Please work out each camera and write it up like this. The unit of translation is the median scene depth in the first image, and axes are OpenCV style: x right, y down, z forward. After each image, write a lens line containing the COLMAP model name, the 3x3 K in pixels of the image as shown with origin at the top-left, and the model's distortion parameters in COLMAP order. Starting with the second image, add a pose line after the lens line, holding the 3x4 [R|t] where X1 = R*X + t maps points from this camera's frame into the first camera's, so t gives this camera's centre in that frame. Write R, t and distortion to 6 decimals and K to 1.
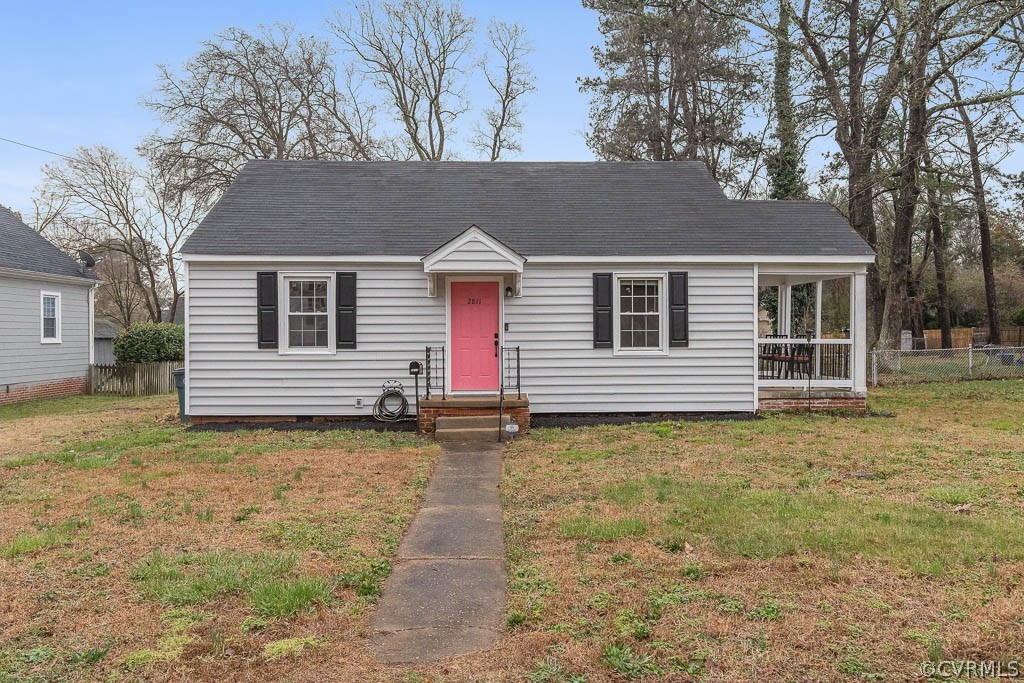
lens RADIAL K [[735.6, 0, 516.3], [0, 735.6, 343.4], [0, 0, 1]] dist [-0.010210, 0.001368]
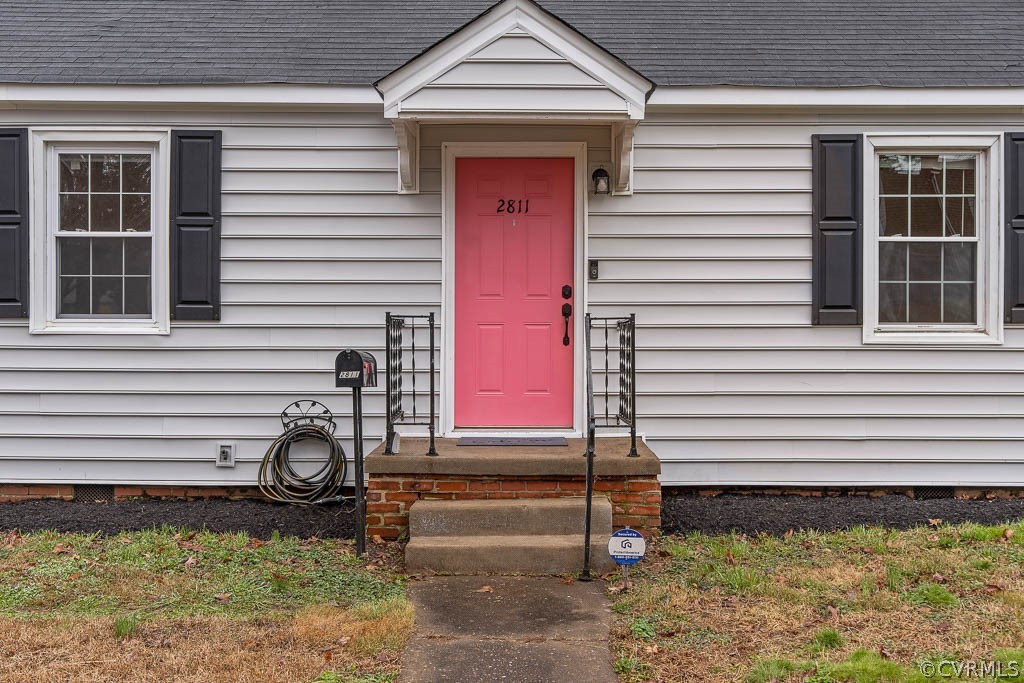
lens RADIAL K [[1021.0, 0, 508.4], [0, 1021.0, 340.0], [0, 0, 1]] dist [-0.003627, 0.000000]
pose [[0.998916, 0.008527, -0.045766, -0.033981], [-0.008570, 0.999963, -0.000741, 0.016874], [0.045758, 0.001133, 0.998952, 0.448816]]
